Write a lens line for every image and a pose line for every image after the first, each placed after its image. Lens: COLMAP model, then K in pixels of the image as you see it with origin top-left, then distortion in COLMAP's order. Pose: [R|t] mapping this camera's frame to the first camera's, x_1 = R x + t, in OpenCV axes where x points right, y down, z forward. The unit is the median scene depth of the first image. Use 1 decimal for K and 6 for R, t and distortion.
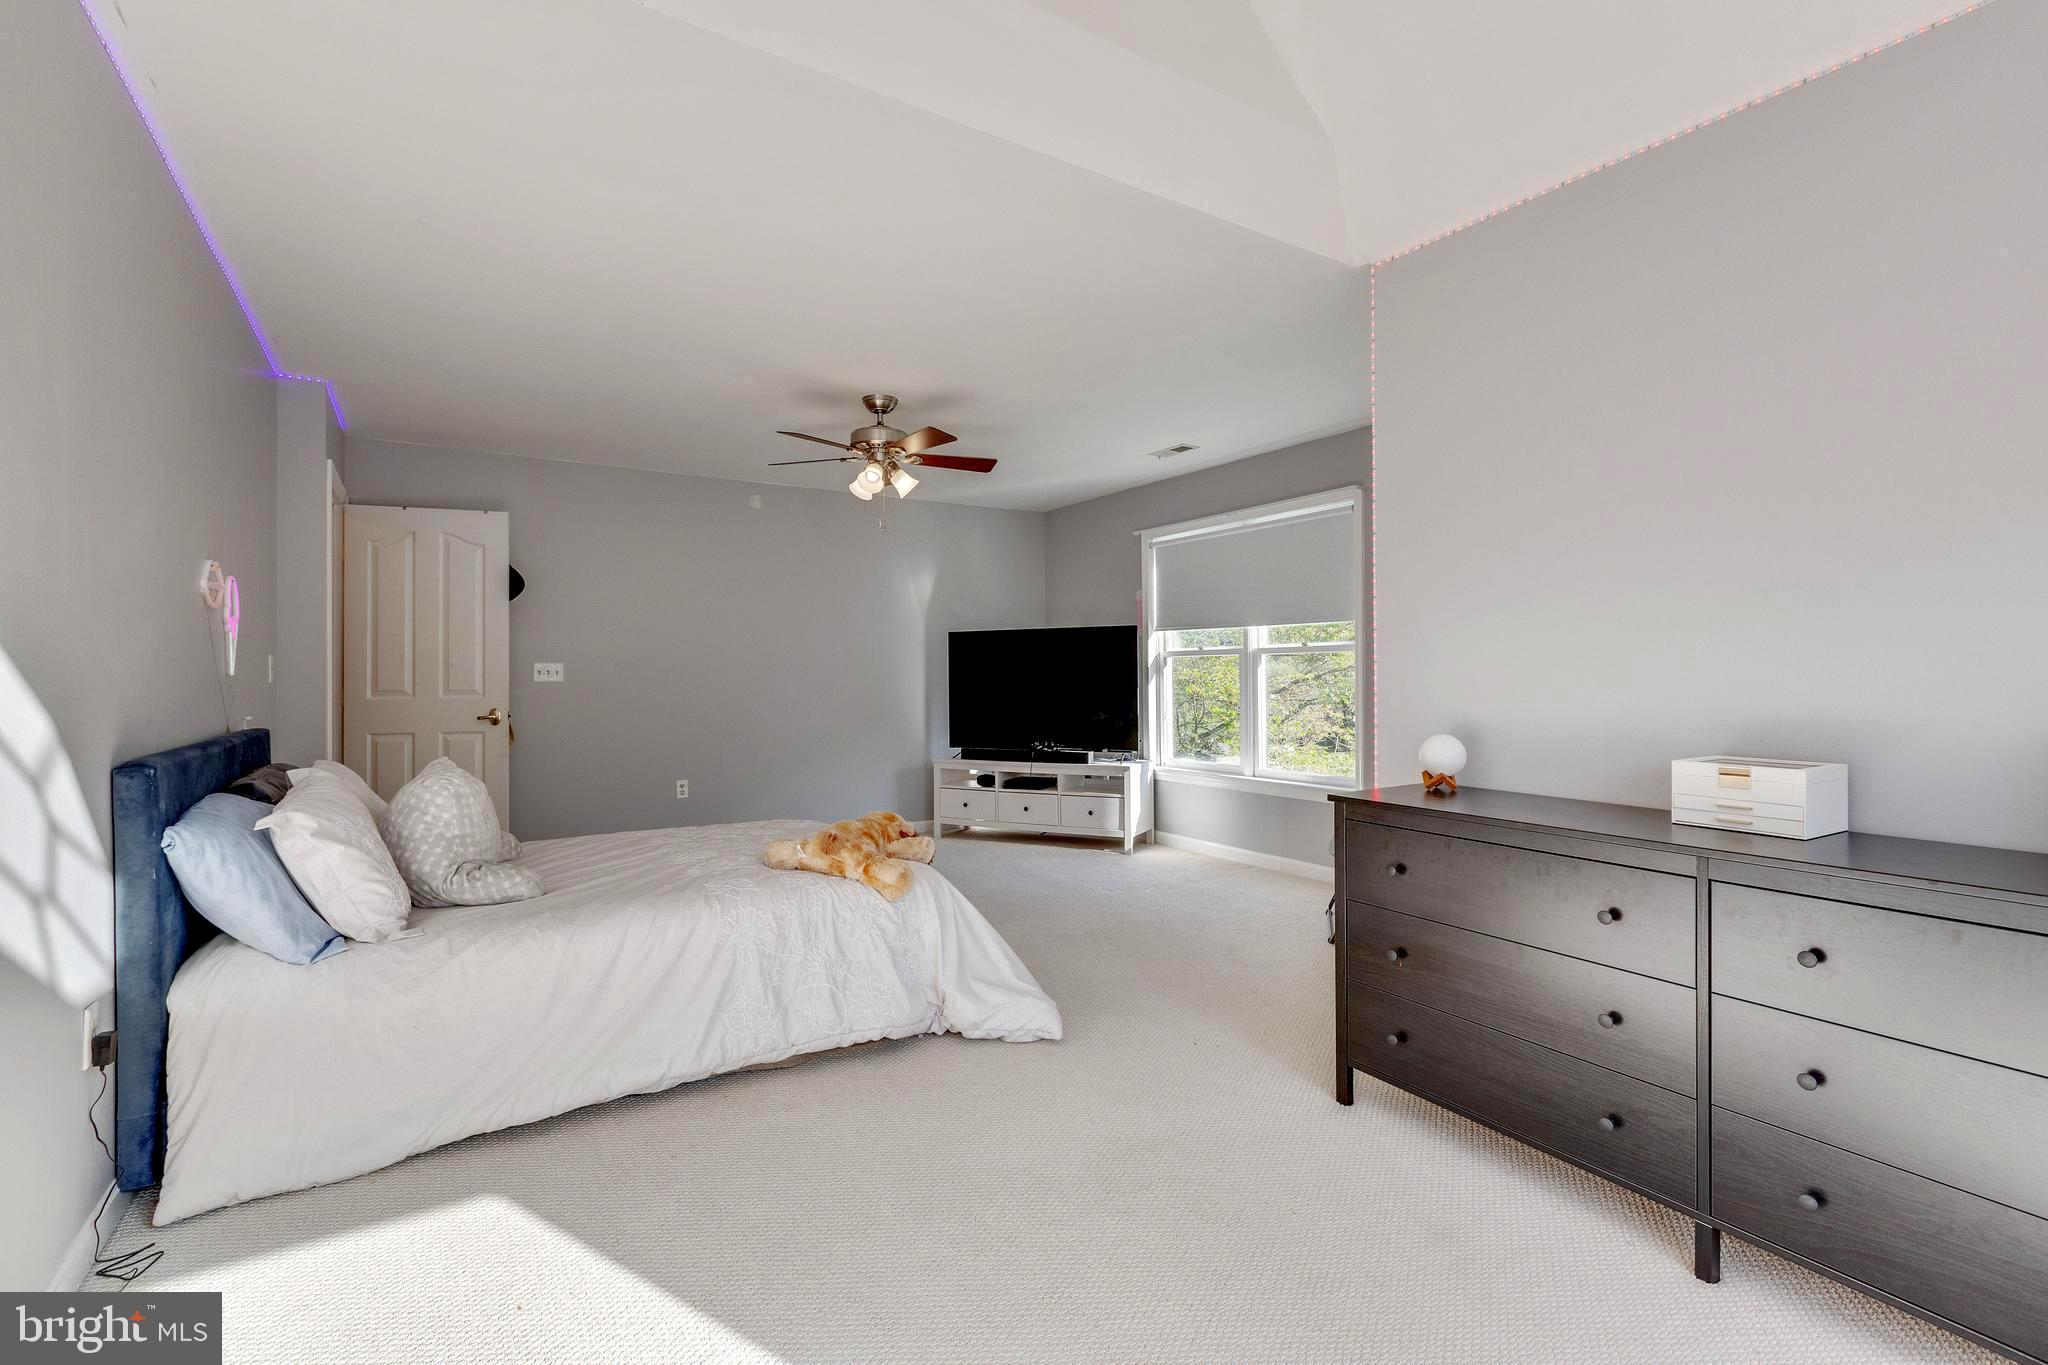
lens RADIAL K [[927.5, 0, 1024.0], [0, 927.5, 682.5], [0, 0, 1]] dist [-0.000759, -0.000153]
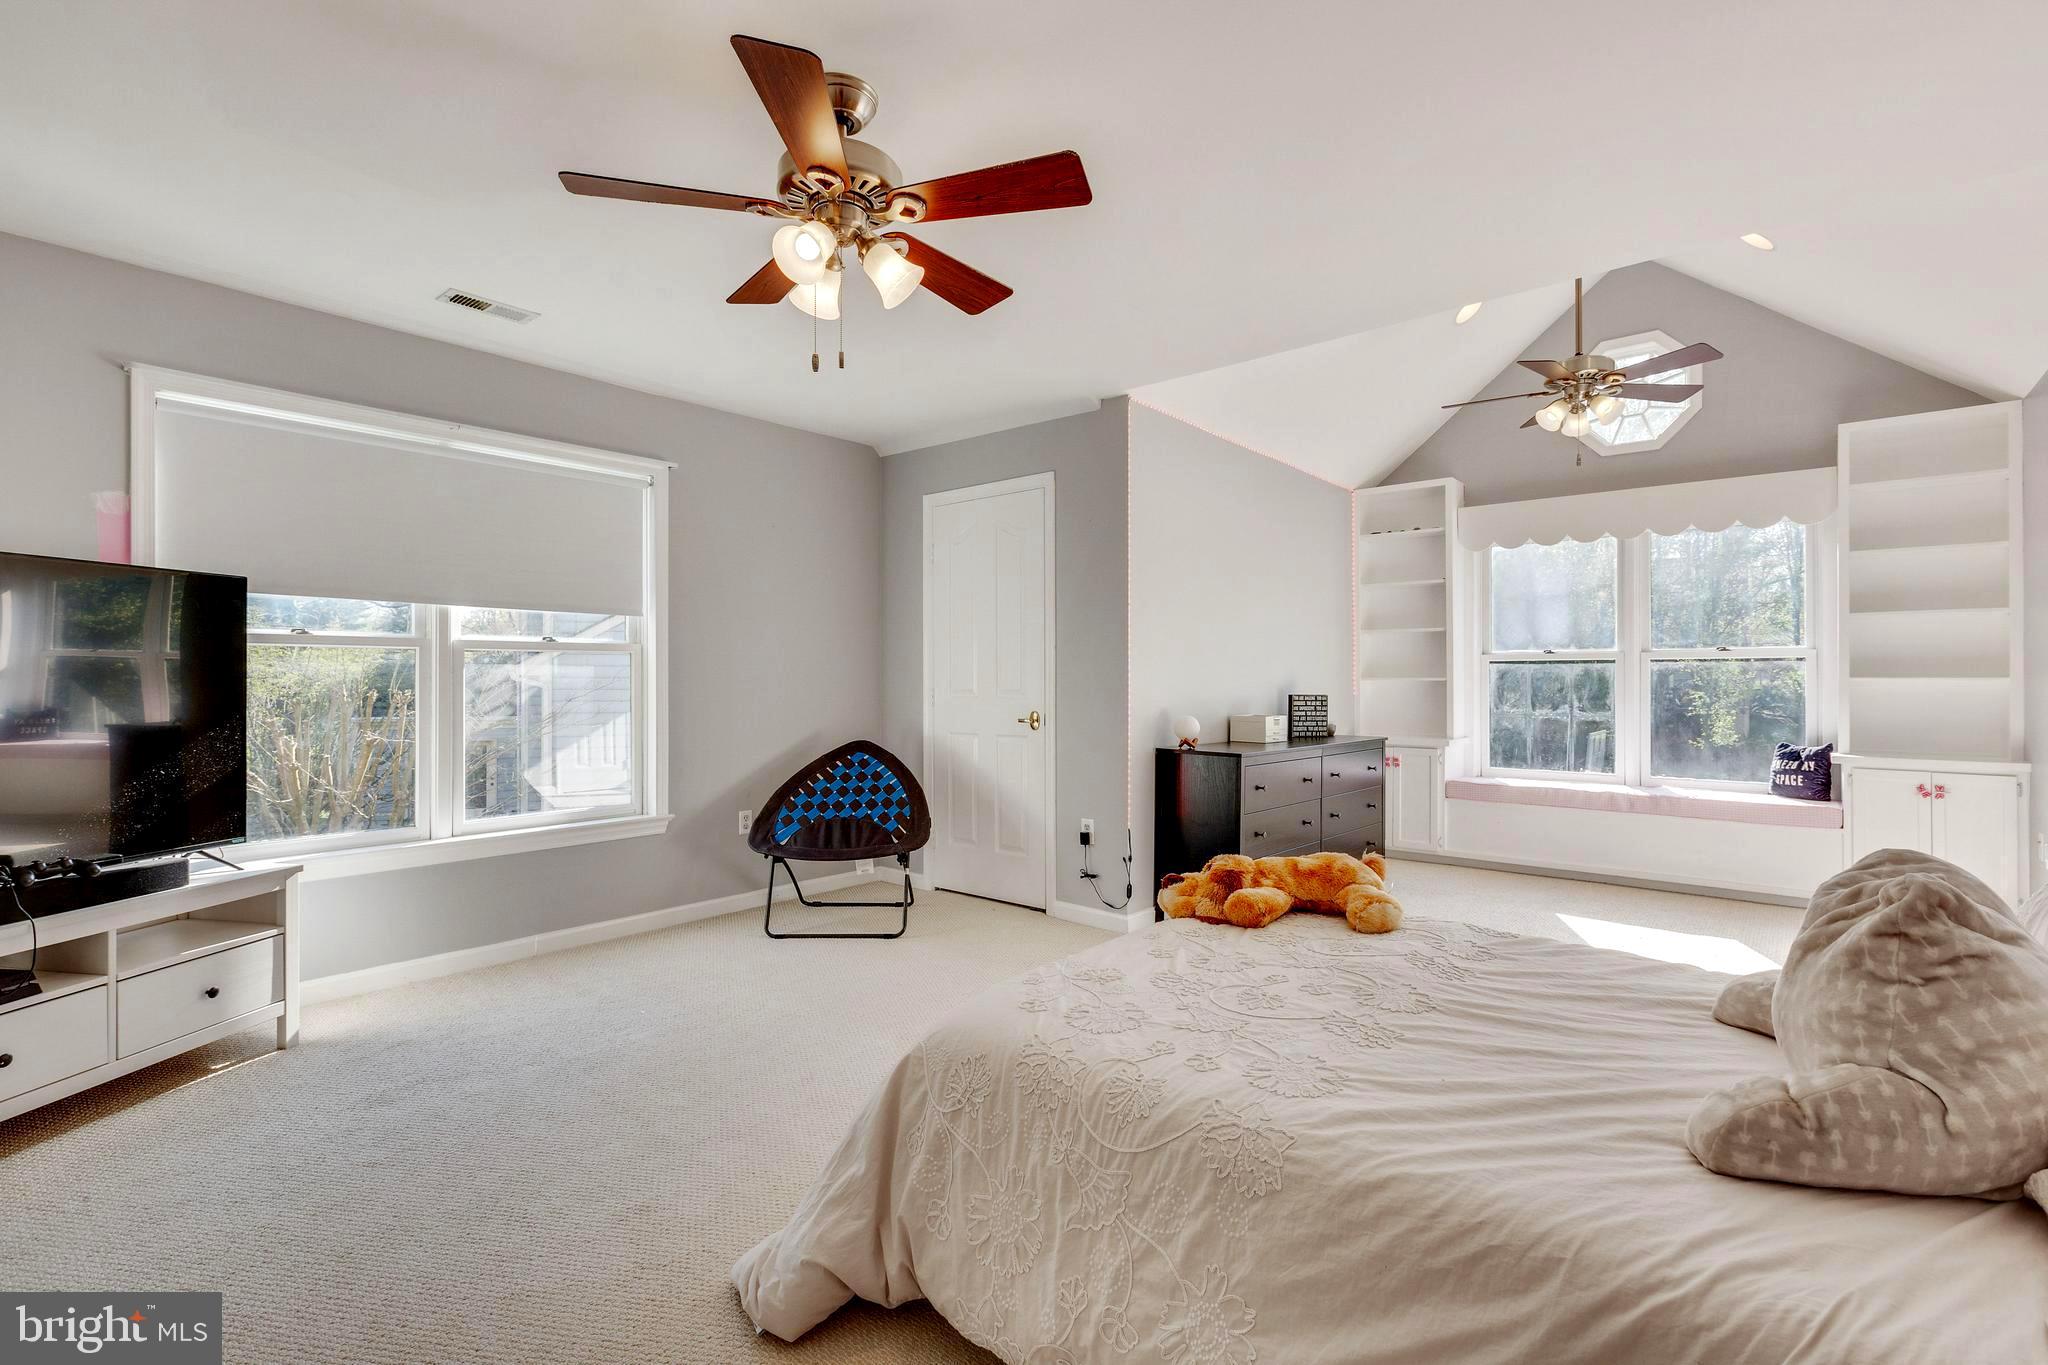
lens RADIAL K [[927.5, 0, 1024.0], [0, 927.5, 682.5], [0, 0, 1]] dist [-0.000759, -0.000153]
pose [[-0.299014, 0.000582, 0.954249, -0.490430], [0.004151, 0.999991, 0.000691, -0.005216], [-0.954240, 0.004168, -0.299014, 0.809963]]
